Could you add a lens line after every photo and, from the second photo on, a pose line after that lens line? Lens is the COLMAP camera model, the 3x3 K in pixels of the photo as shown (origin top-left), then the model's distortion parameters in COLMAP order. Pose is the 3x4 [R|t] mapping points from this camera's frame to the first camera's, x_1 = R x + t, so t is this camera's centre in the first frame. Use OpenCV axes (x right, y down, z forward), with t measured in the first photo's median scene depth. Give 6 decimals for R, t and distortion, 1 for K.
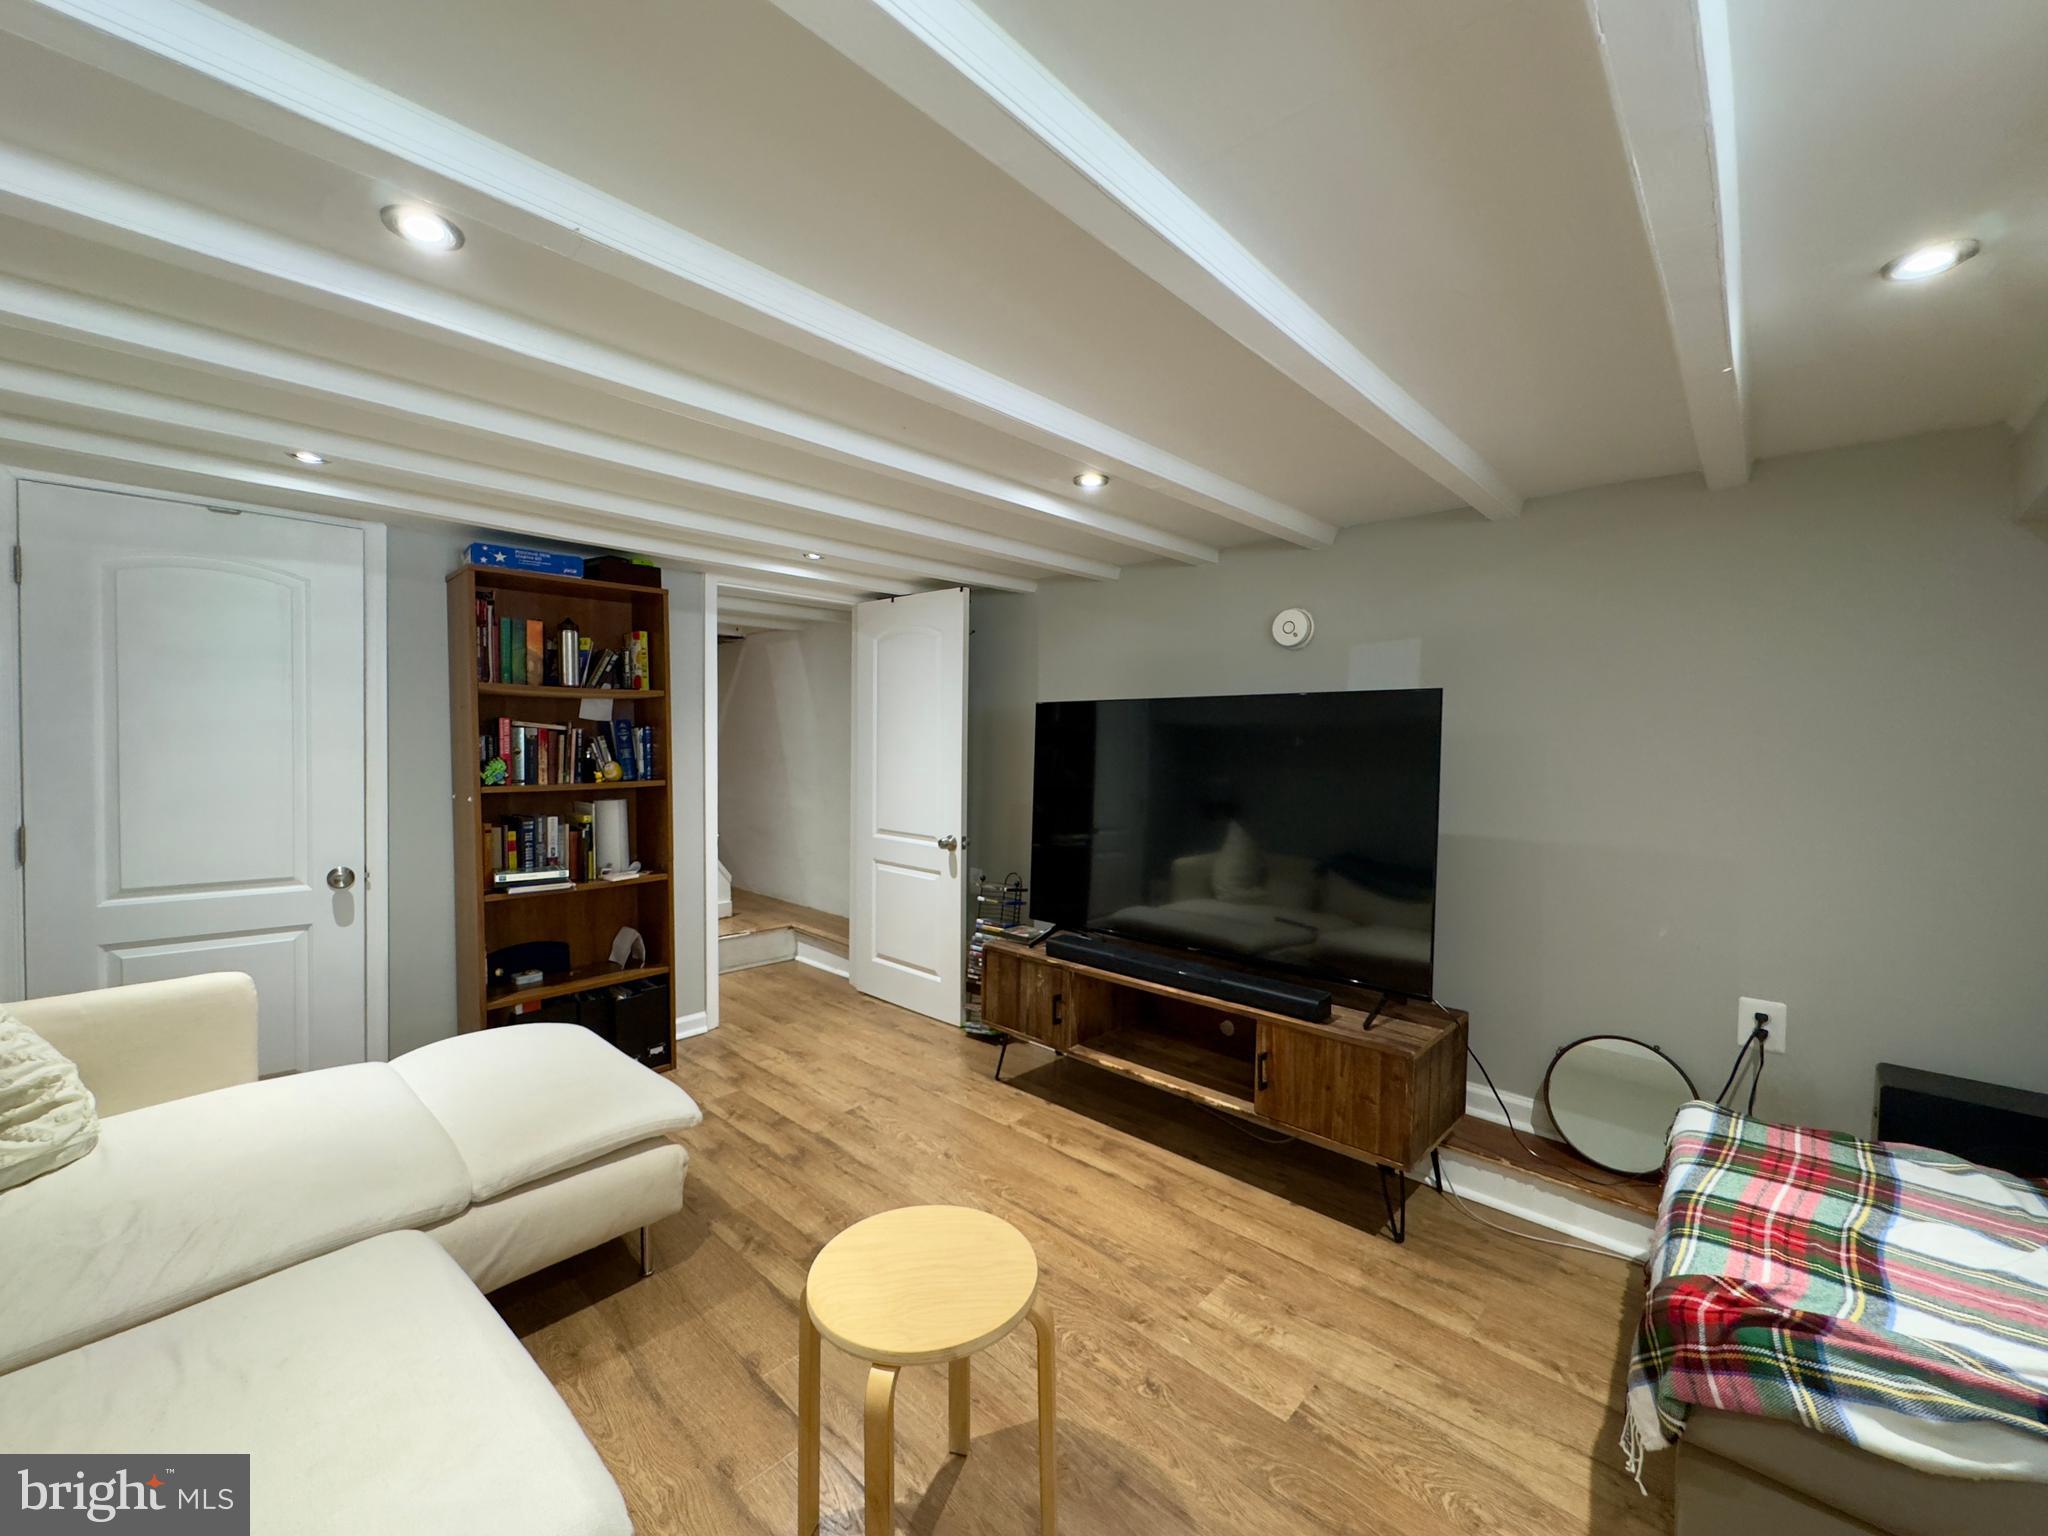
lens RADIAL K [[814.7, 0, 1033.9], [0, 814.7, 762.7], [0, 0, 1]] dist [-0.000711, -0.000058]
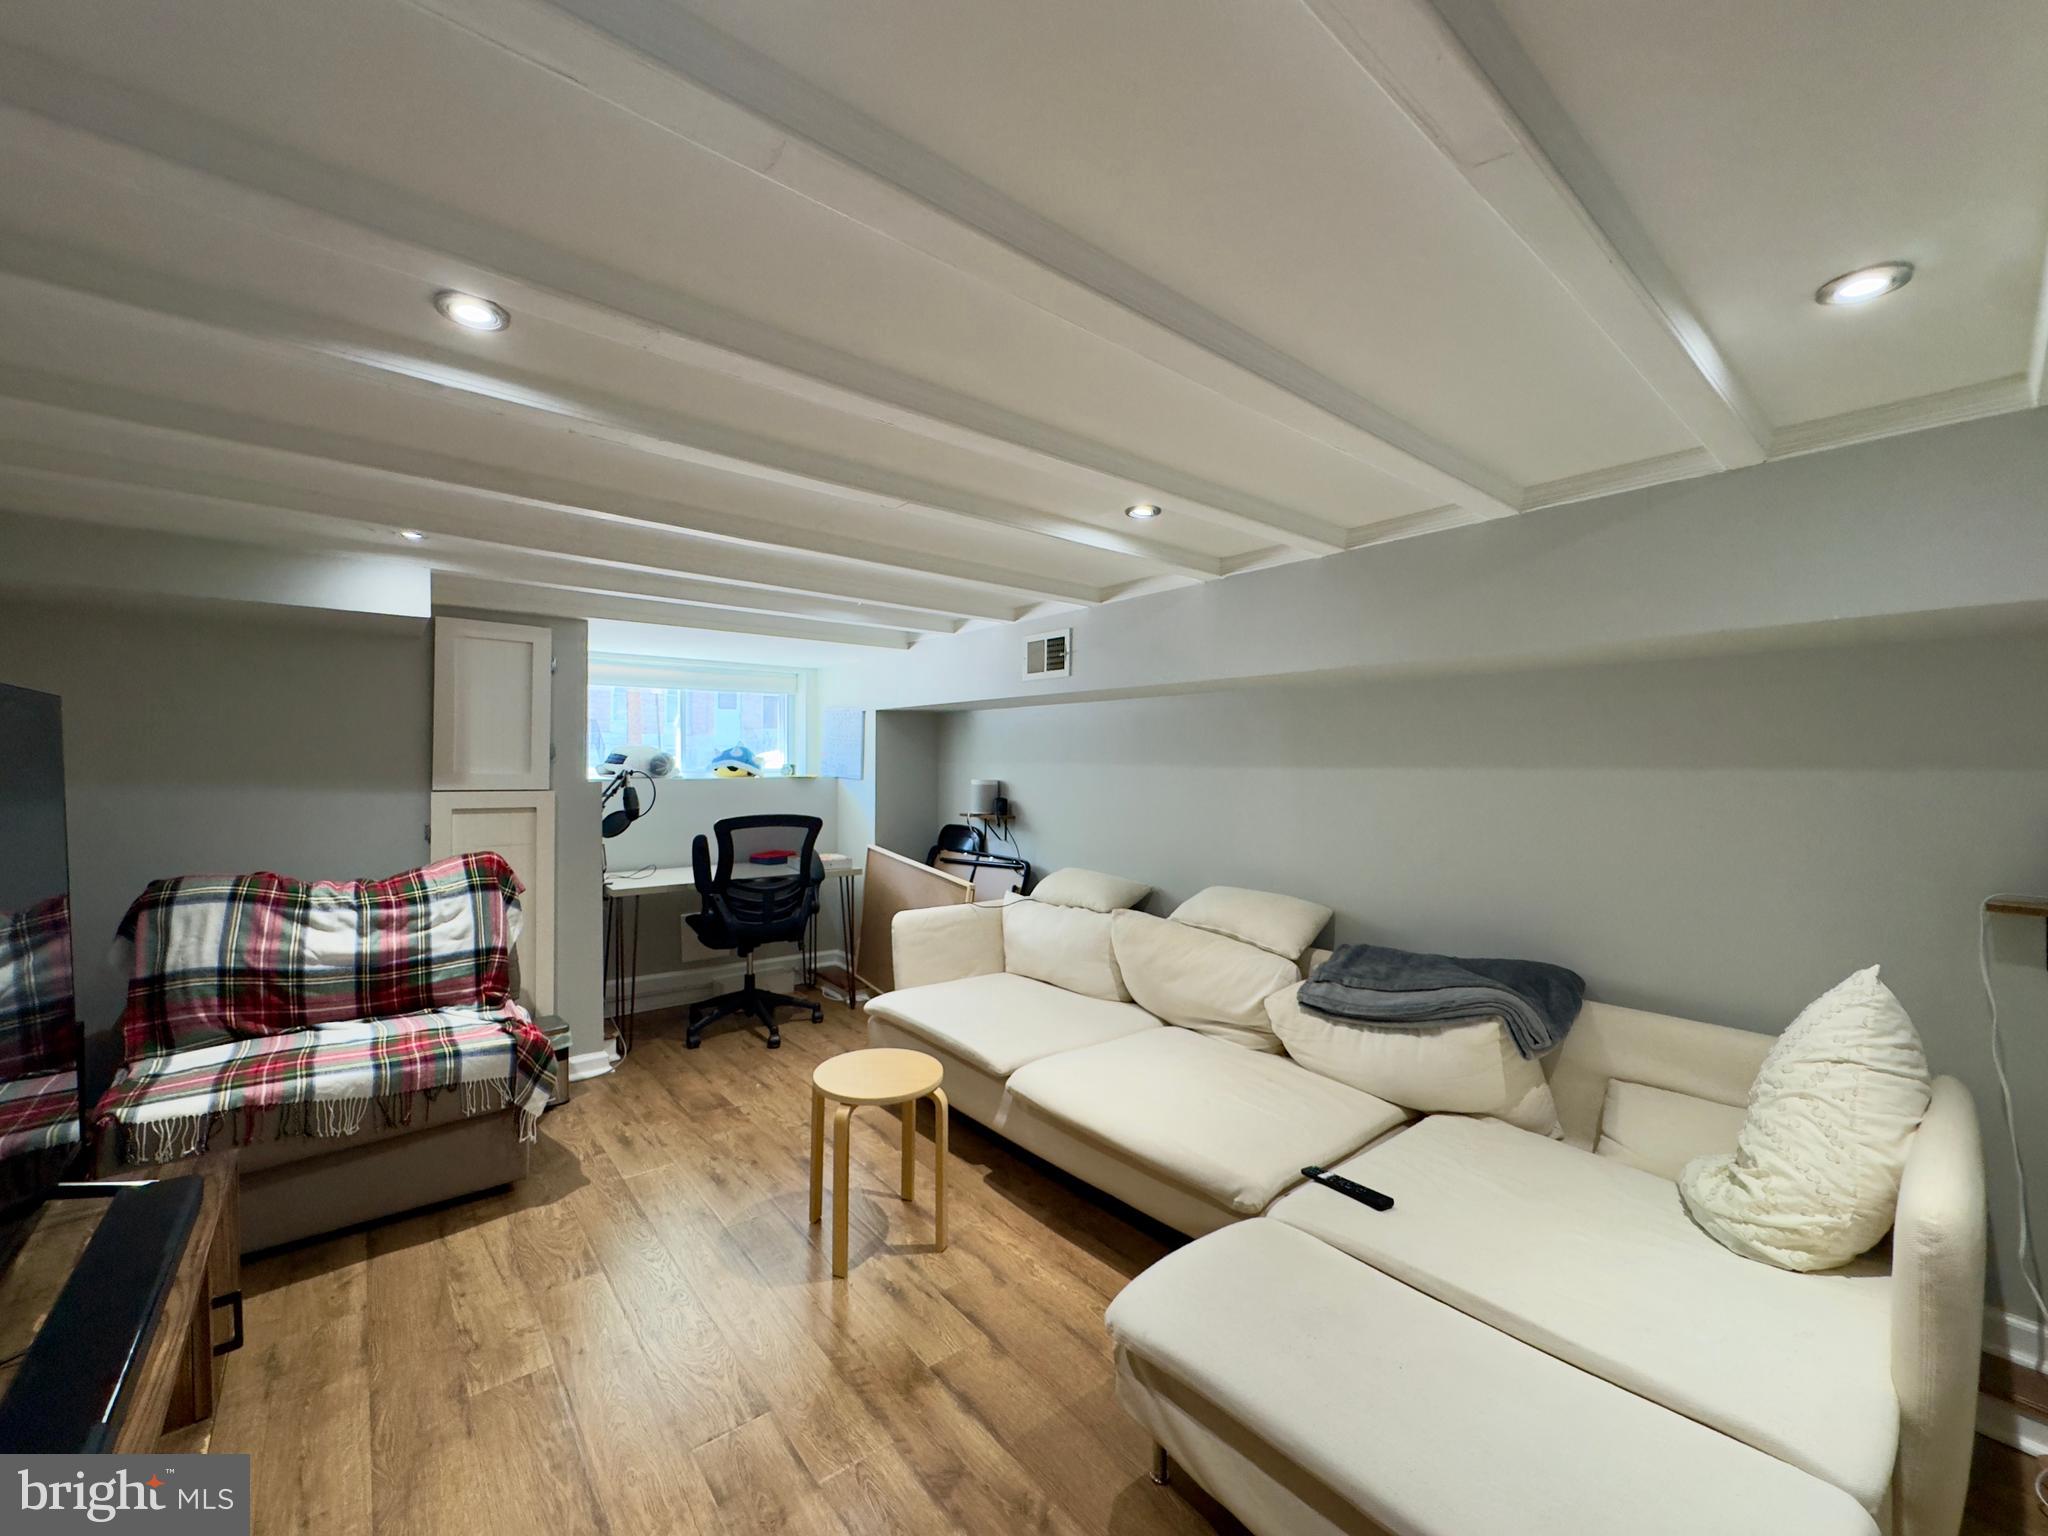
lens RADIAL K [[814.7, 0, 1017.3], [0, 814.7, 768.0], [0, 0, 1]] dist [-0.000711, -0.000058]
pose [[-0.989370, -0.015466, 0.144598, -0.515223], [-0.010797, 0.999396, 0.033019, -0.076120], [-0.145021, 0.031107, -0.988939, 2.042978]]
